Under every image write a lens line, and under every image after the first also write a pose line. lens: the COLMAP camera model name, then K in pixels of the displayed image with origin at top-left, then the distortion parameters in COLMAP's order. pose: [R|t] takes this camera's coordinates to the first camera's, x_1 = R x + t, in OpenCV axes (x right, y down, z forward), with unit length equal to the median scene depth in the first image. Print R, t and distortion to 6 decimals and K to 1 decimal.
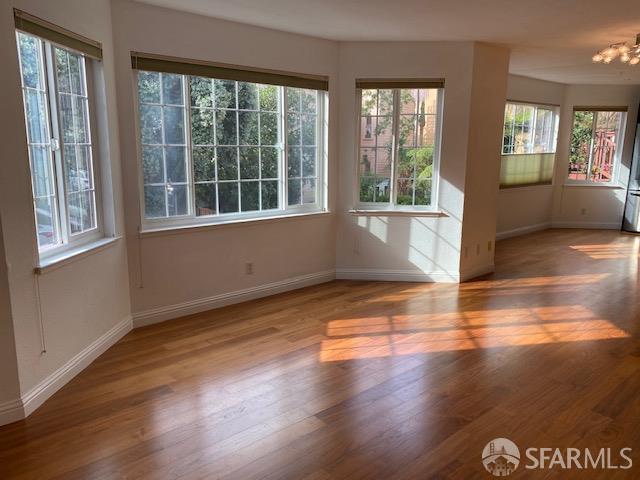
lens RADIAL K [[485.4, 0, 322.8], [0, 485.4, 237.1], [0, 0, 1]] dist [0.035358, -0.038630]
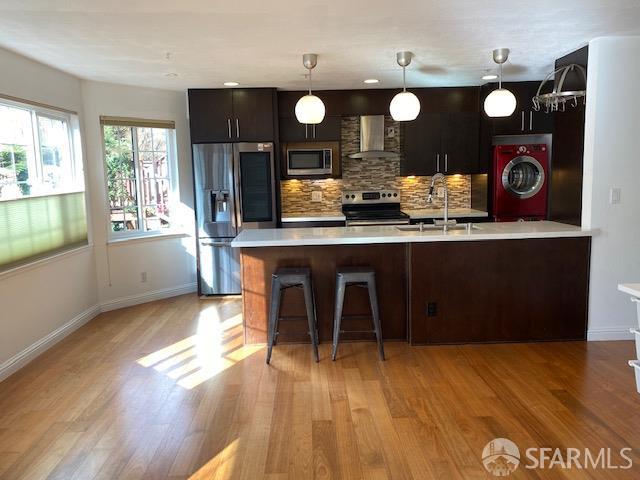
lens RADIAL K [[485.4, 0, 316.5], [0, 485.4, 234.5], [0, 0, 1]] dist [0.035358, -0.038630]
pose [[0.643201, -0.124742, 0.755468, 0.201512], [0.178699, 0.983850, 0.010309, -0.076572], [-0.744553, 0.128371, 0.655104, 0.406608]]
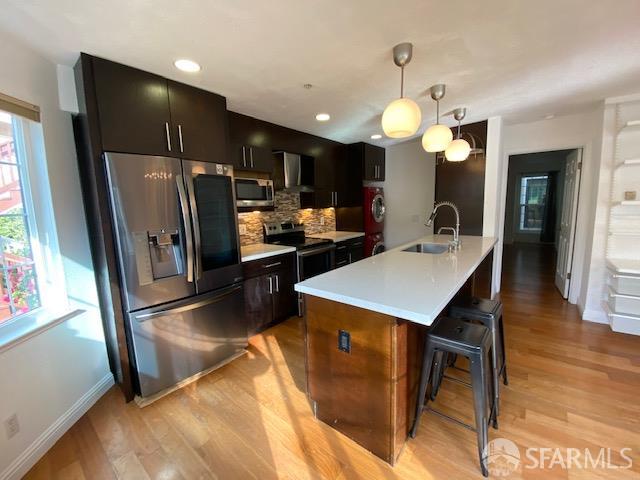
lens RADIAL K [[254.3, 0, 324.3], [0, 254.3, 239.7], [0, 0, 1]] dist [-0.011185, -0.001159]
pose [[-0.160890, -0.137590, 0.977335, 0.381858], [0.216646, 0.961161, 0.170978, -0.151646], [-0.962901, 0.239245, -0.124833, 0.825966]]
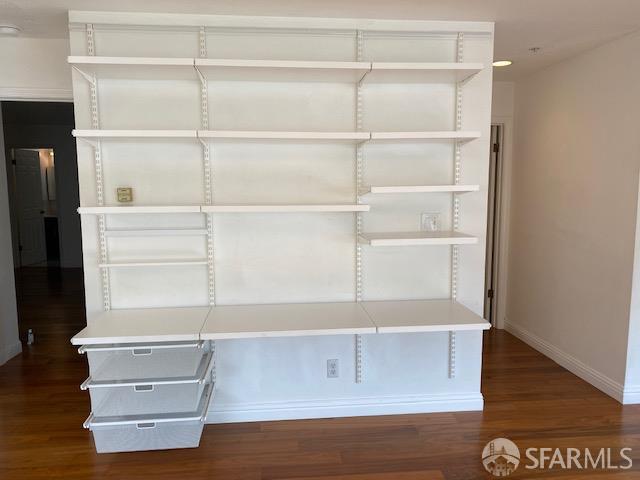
lens RADIAL K [[485.4, 0, 317.4], [0, 485.4, 239.0], [0, 0, 1]] dist [0.035358, -0.038630]
pose [[-0.809426, -0.073713, 0.582577, 0.322669], [0.107462, 0.956742, 0.270363, -0.117224], [-0.577305, 0.281444, -0.766491, 0.598885]]
